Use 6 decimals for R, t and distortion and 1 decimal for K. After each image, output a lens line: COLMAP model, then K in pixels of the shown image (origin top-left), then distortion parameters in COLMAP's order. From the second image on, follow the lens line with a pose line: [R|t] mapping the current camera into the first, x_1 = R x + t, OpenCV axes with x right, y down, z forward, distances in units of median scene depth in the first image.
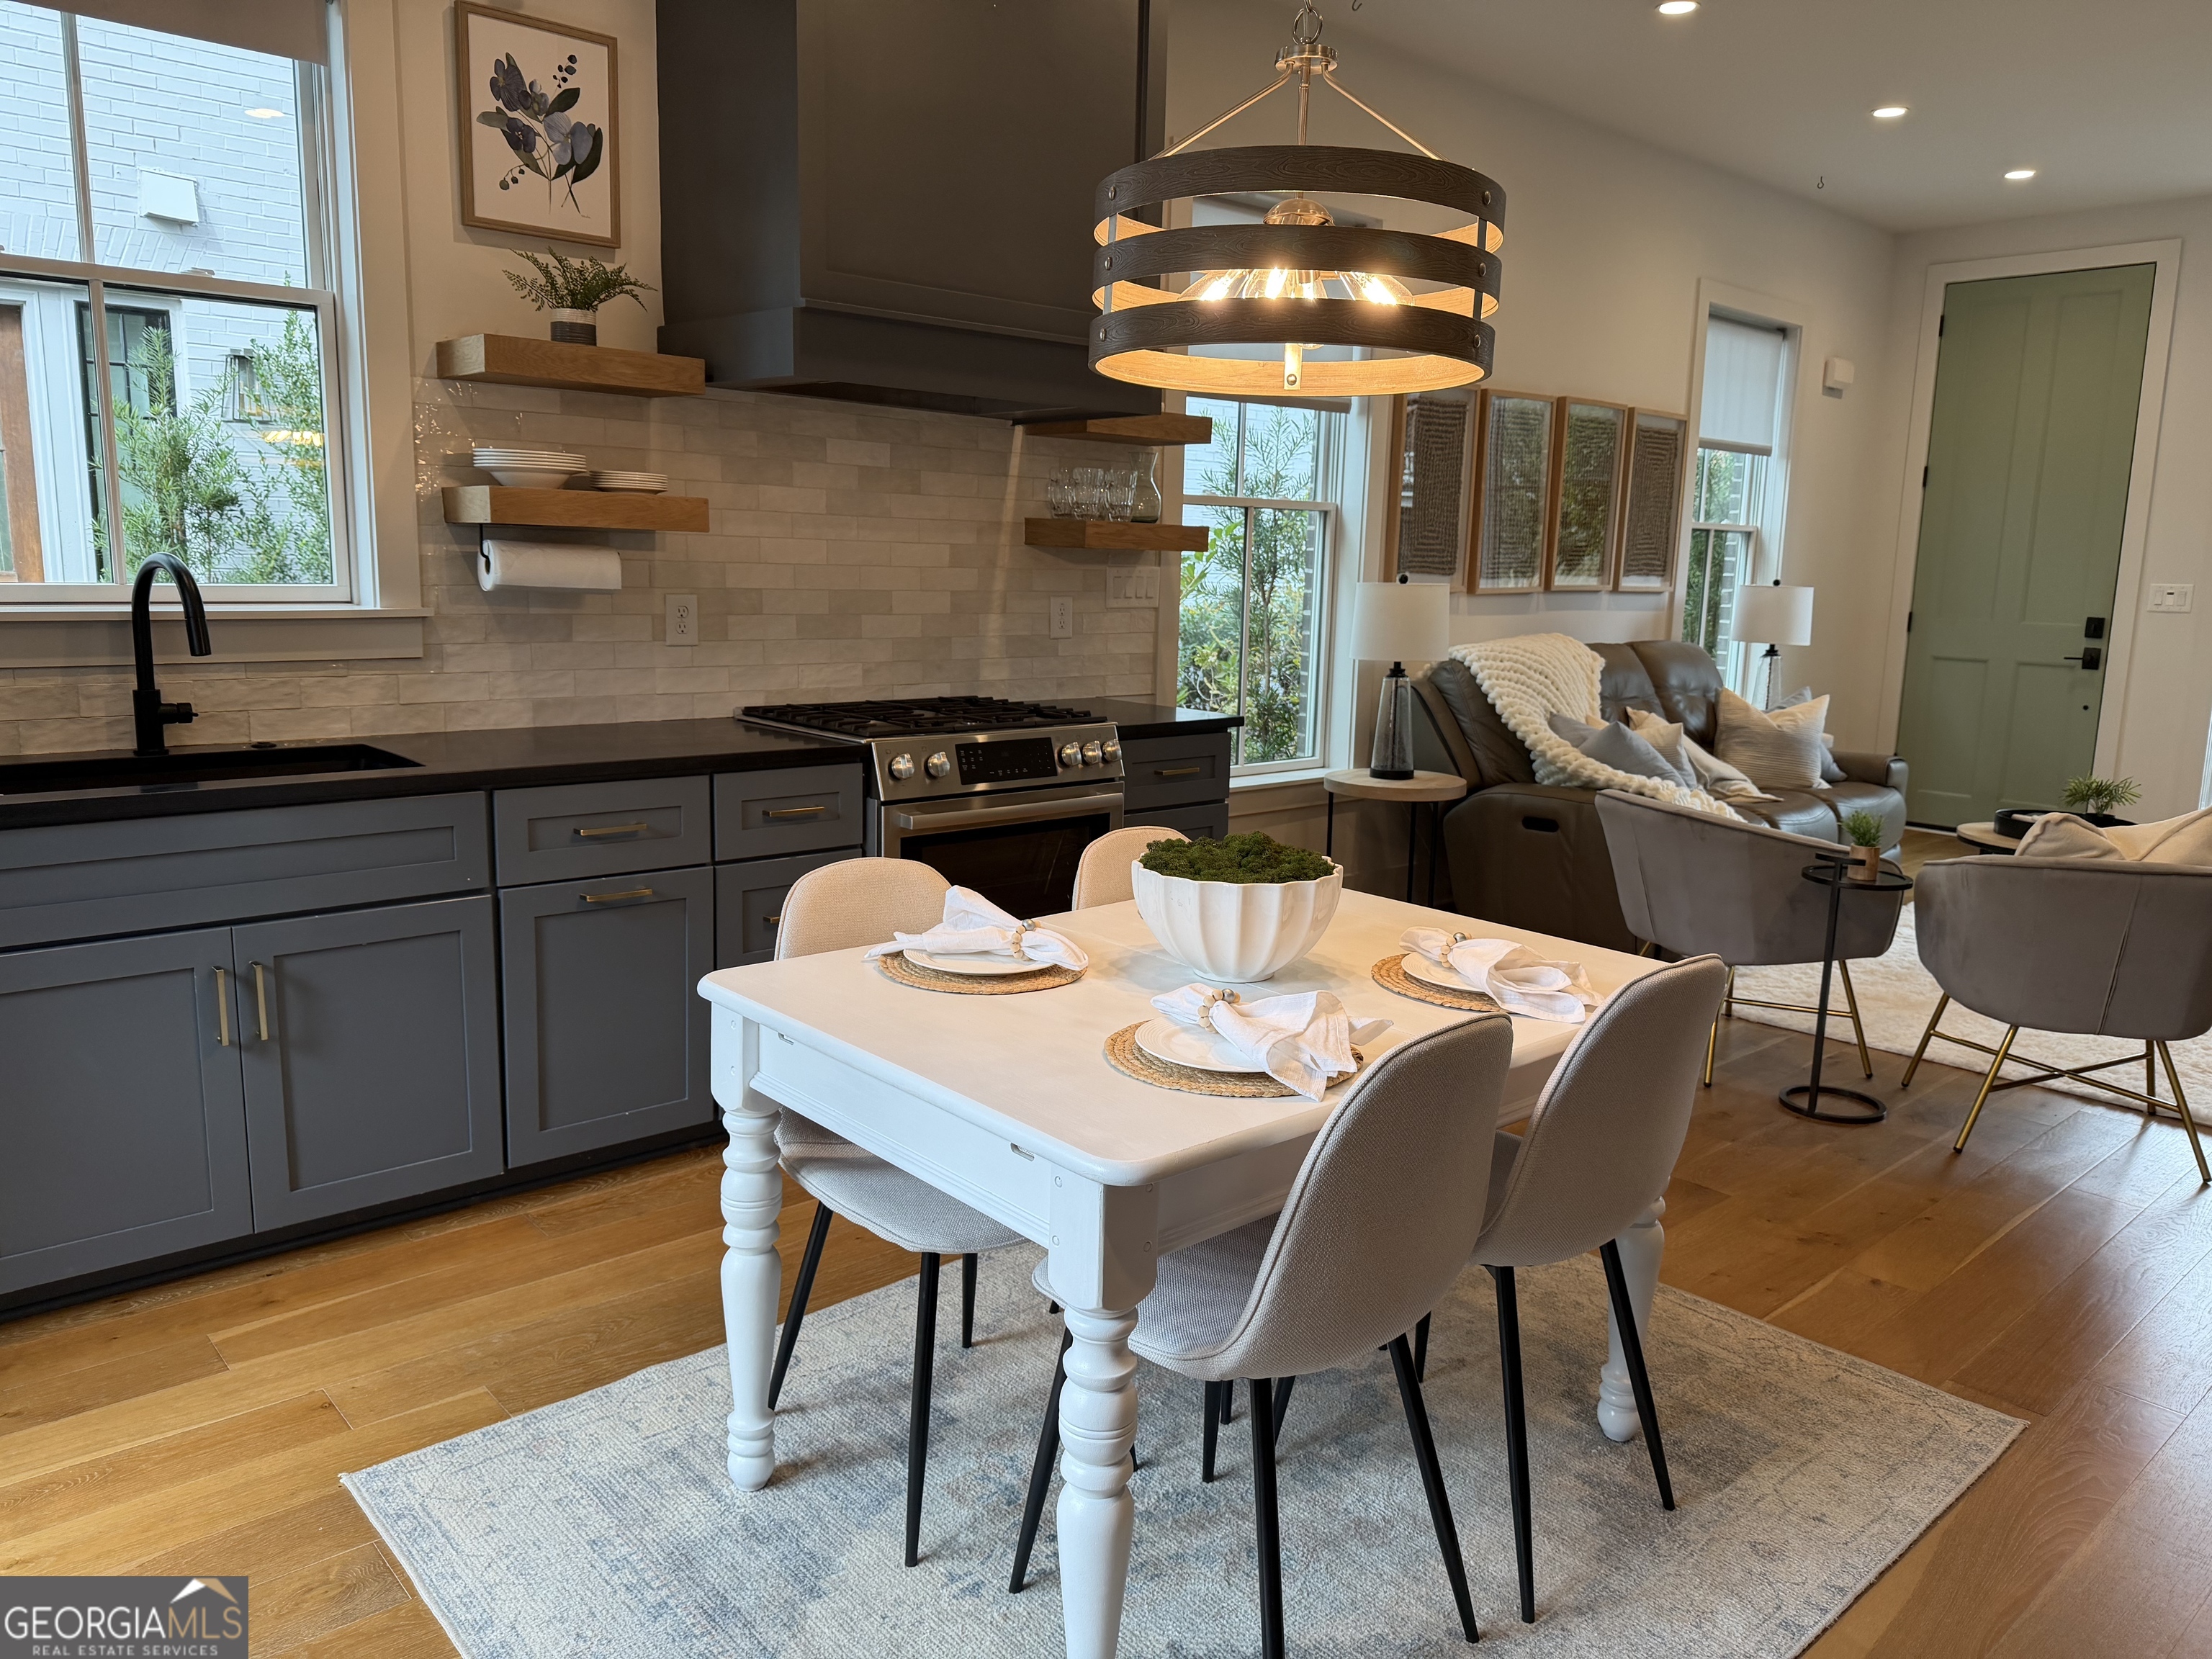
lens RADIAL K [[1543.9, 0, 1113.5], [0, 1543.9, 827.2], [0, 0, 1]] dist [0.065407, -0.011754]
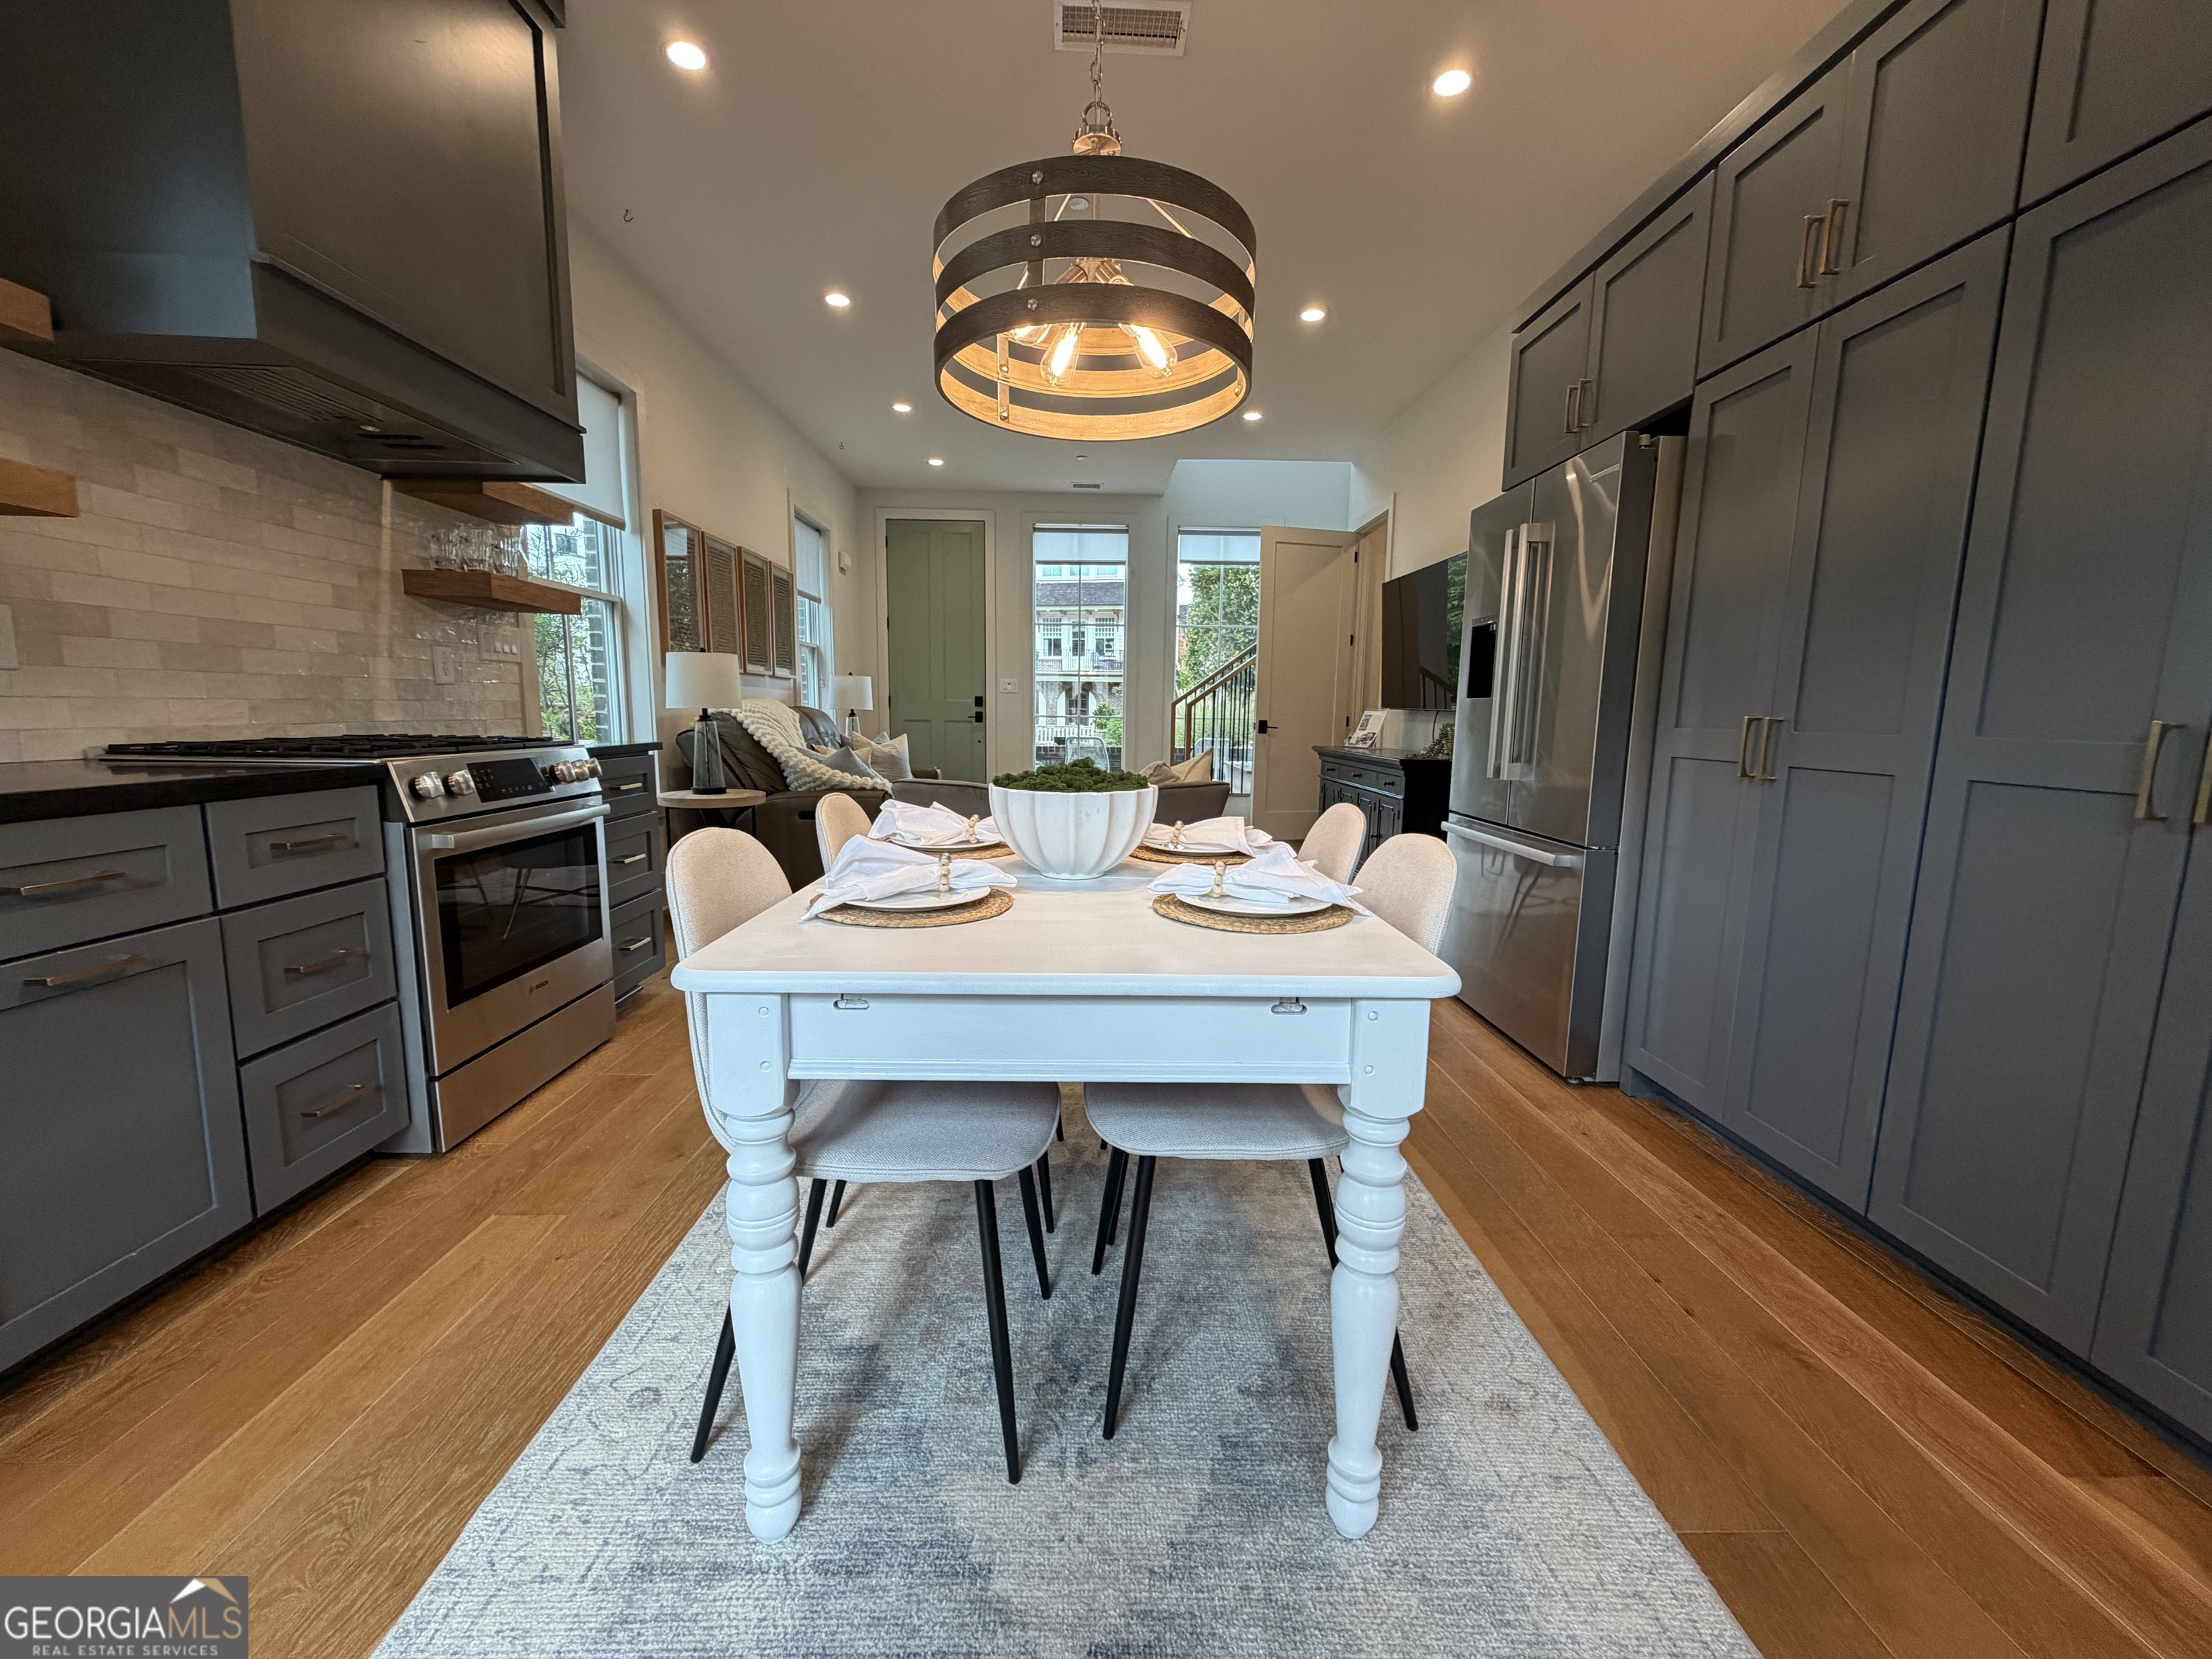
lens RADIAL K [[882.3, 0, 1108.1], [0, 882.3, 829.4], [0, 0, 1]] dist [-0.001323, -0.000936]
pose [[0.657291, -0.117346, 0.744445, -0.224278], [0.130160, 0.990635, 0.041230, 0.017316], [-0.742312, 0.069797, 0.666410, 0.263179]]
